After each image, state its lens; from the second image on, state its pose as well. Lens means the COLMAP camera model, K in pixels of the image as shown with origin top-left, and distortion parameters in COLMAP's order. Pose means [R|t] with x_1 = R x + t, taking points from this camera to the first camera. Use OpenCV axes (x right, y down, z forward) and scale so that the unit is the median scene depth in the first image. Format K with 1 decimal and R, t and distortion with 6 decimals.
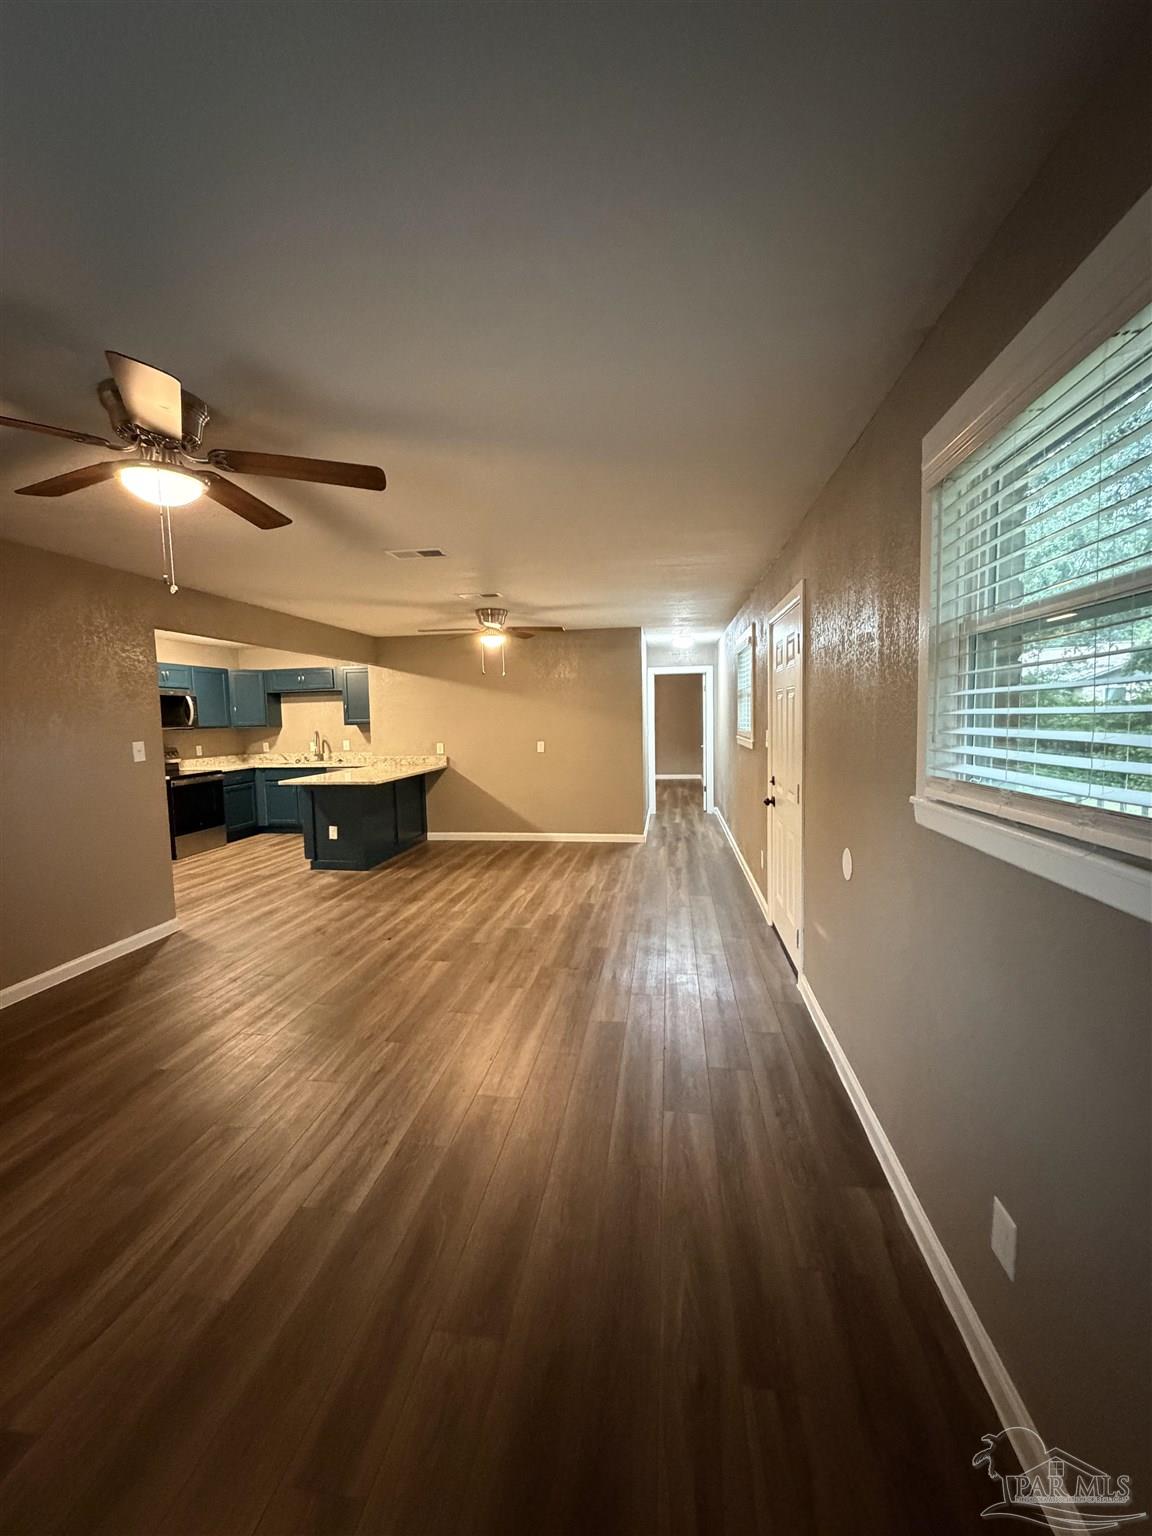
lens RADIAL K [[612.7, 0, 575.1], [0, 612.7, 764.1], [0, 0, 1]] dist [0.001087, -0.000091]
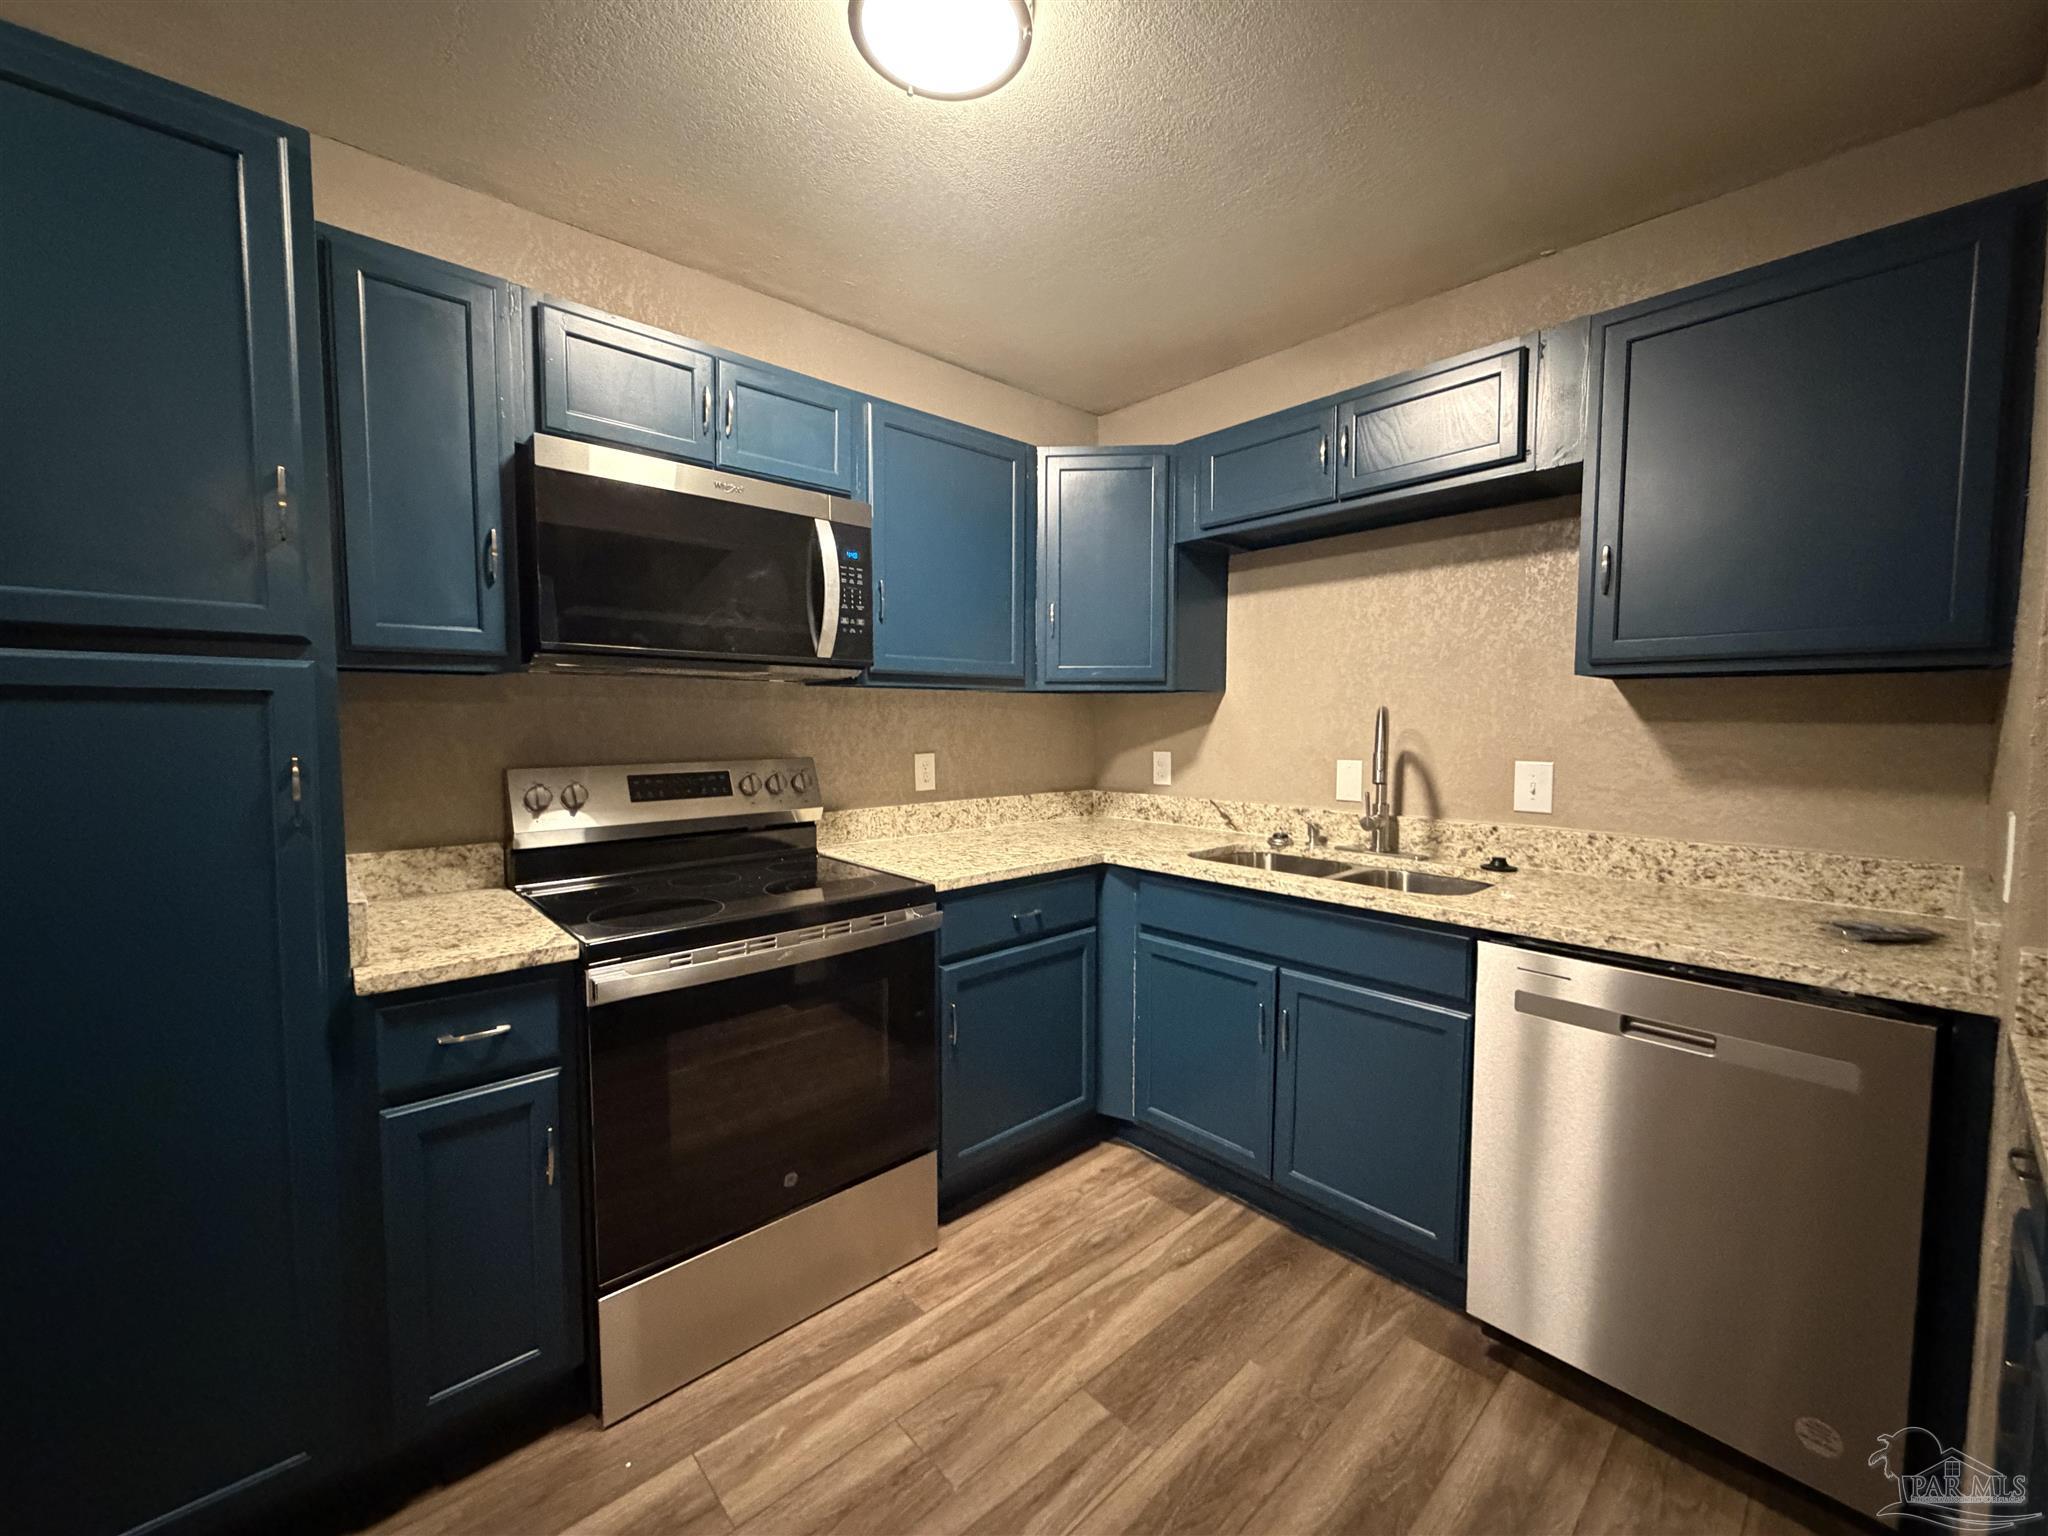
lens RADIAL K [[816.9, 0, 1023.3], [0, 816.9, 764.4], [0, 0, 1]] dist [0.001087, -0.000091]
pose [[0.778853, 0.057027, -0.624609, -0.342594], [-0.065780, 0.997793, 0.009074, -0.029737], [0.623748, 0.034019, 0.780885, 0.711201]]
